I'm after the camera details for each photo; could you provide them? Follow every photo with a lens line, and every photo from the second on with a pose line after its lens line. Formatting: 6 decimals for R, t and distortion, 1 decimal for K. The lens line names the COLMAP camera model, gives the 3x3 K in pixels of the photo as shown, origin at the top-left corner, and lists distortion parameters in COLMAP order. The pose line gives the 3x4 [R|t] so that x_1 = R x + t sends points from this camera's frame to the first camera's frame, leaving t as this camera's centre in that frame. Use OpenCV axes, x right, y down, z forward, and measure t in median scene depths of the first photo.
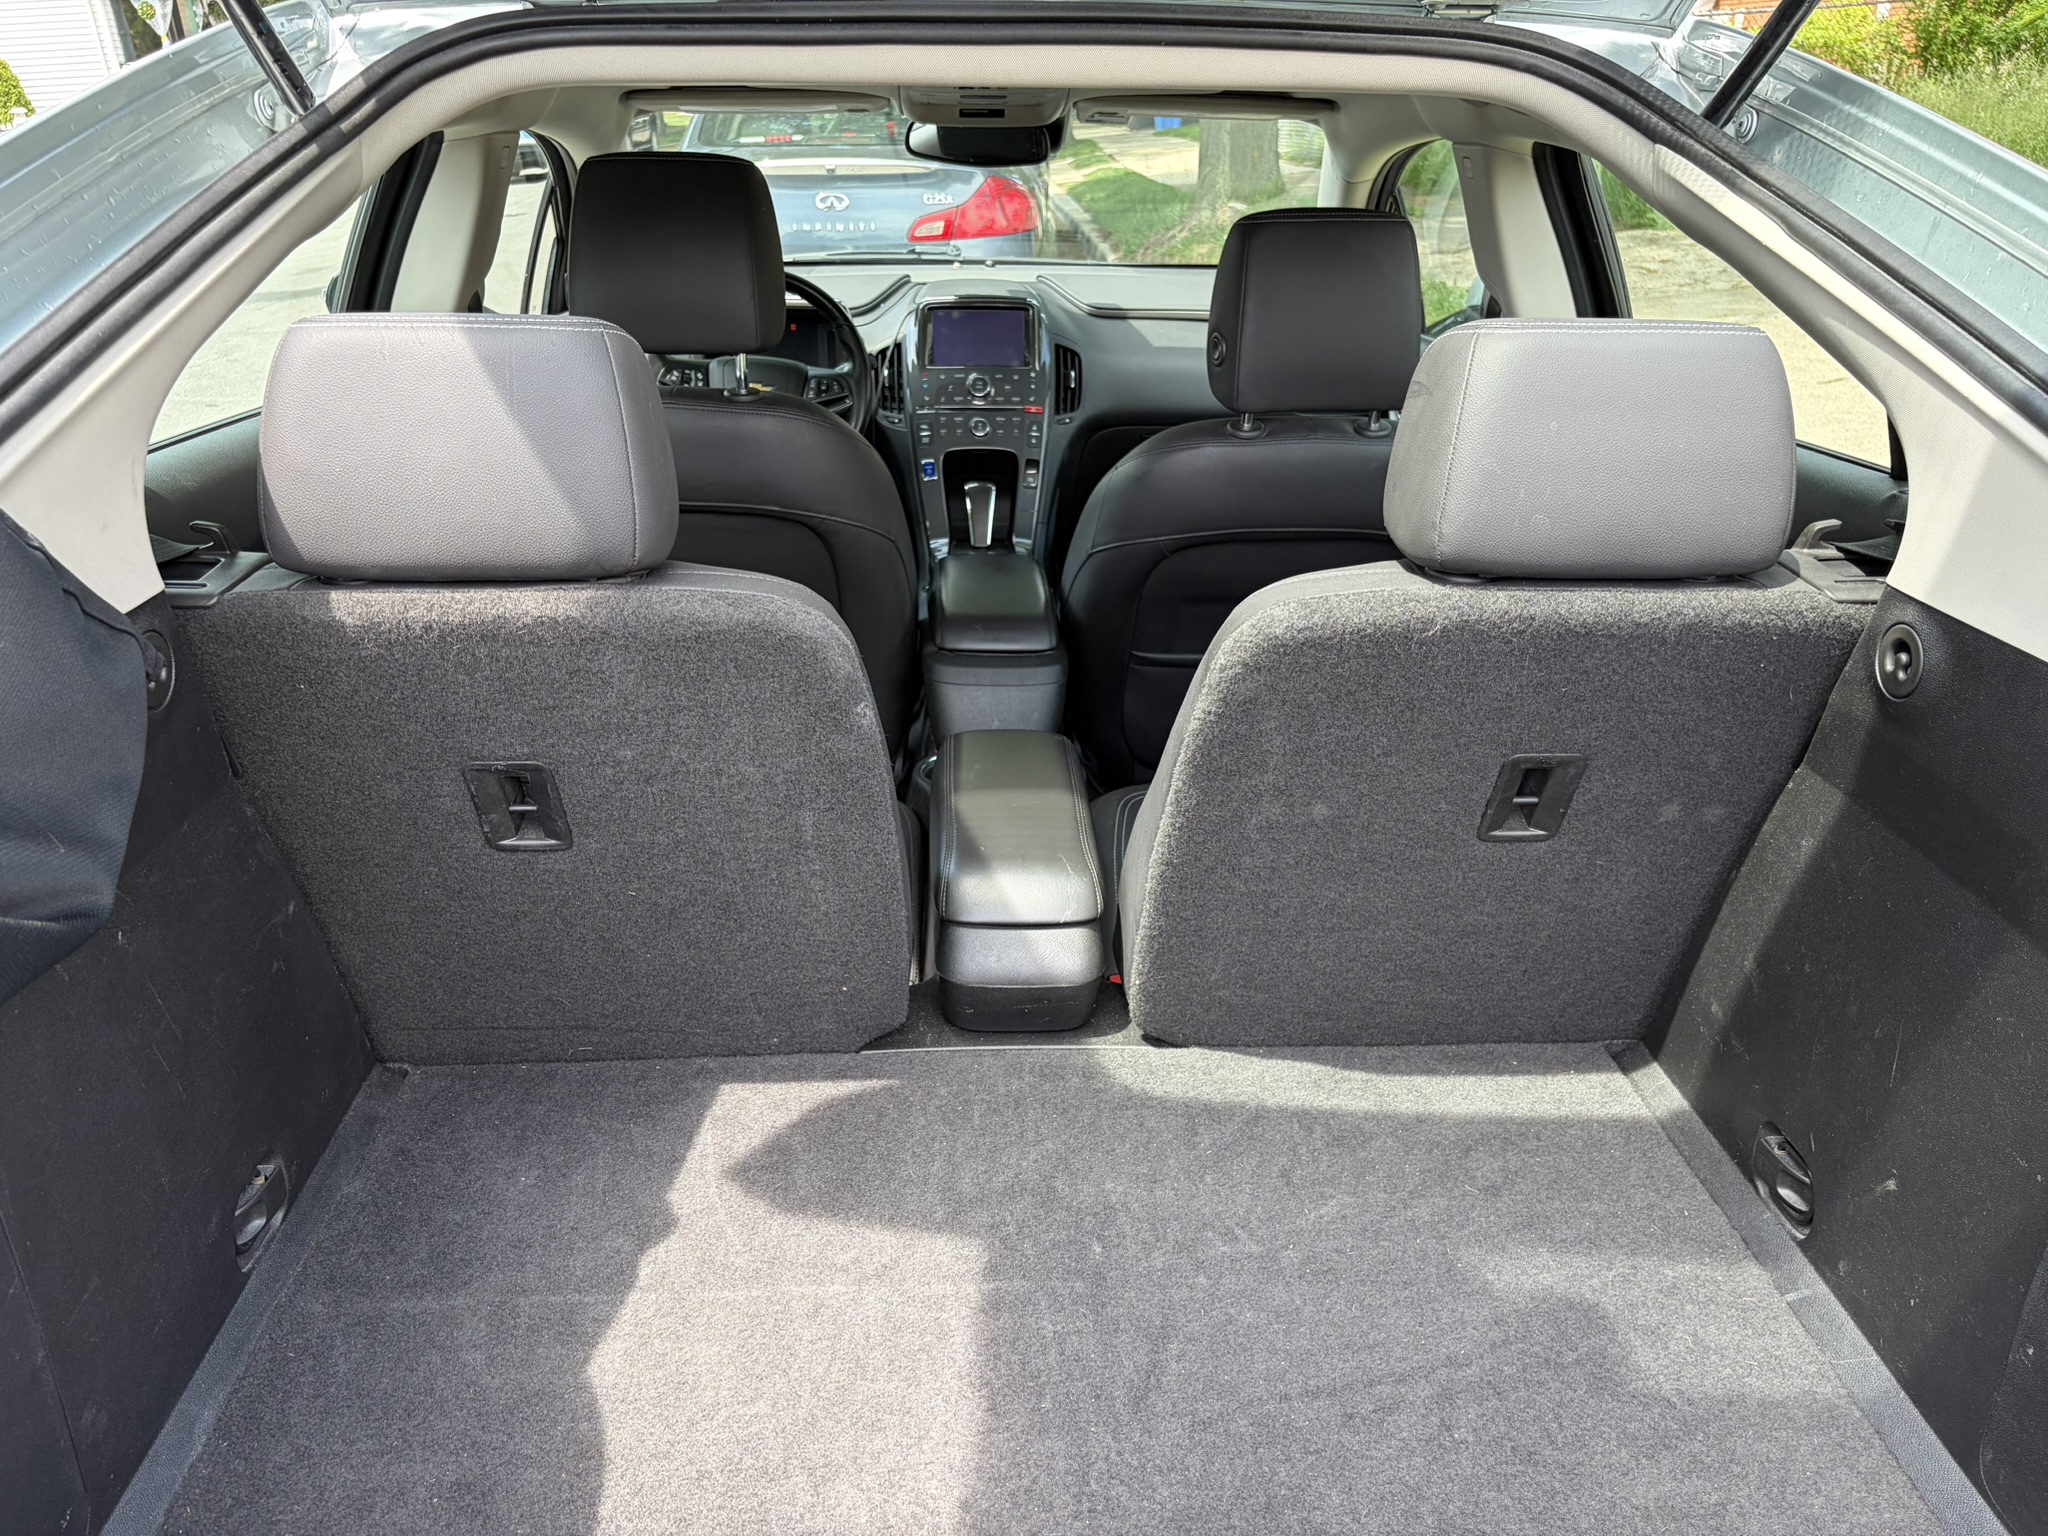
lens RADIAL K [[1569.1, 0, 1024.0], [0, 1569.1, 768.0], [0, 0, 1]] dist [0.030210, -0.004672]
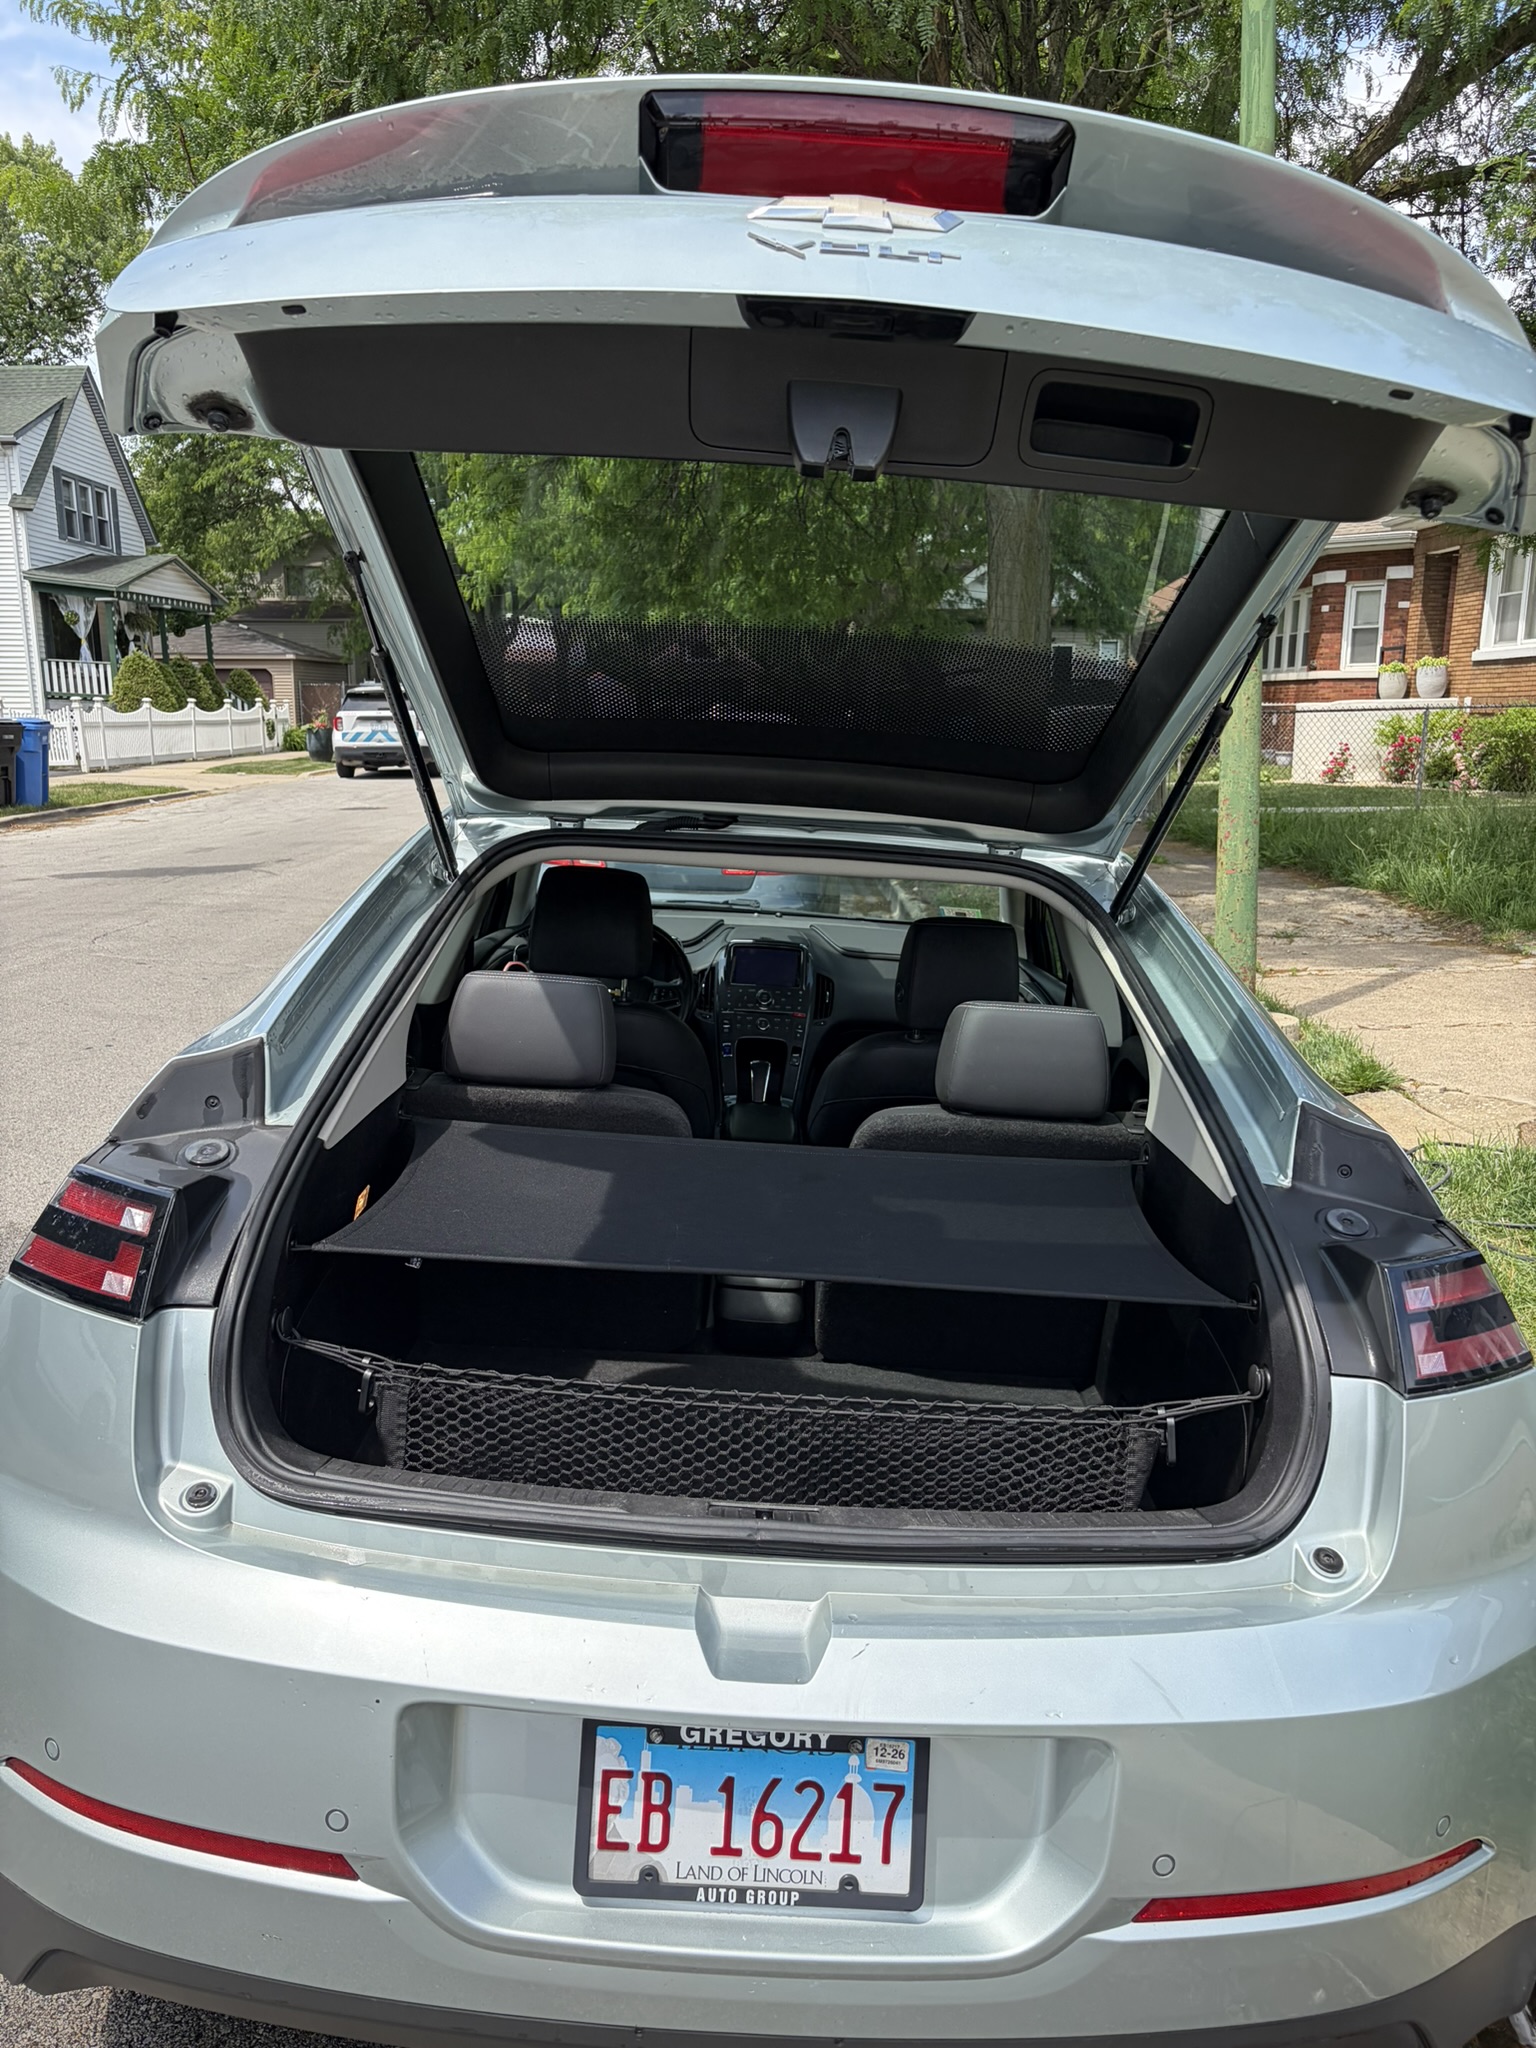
lens RADIAL K [[1569.1, 0, 768.0], [0, 1569.1, 1024.0], [0, 0, 1]] dist [0.030210, -0.004672]
pose [[0.997580, 0.061544, -0.032346, 0.026293], [-0.066882, 0.976545, -0.204661, 0.093414], [0.018992, 0.206330, 0.978298, -0.488022]]
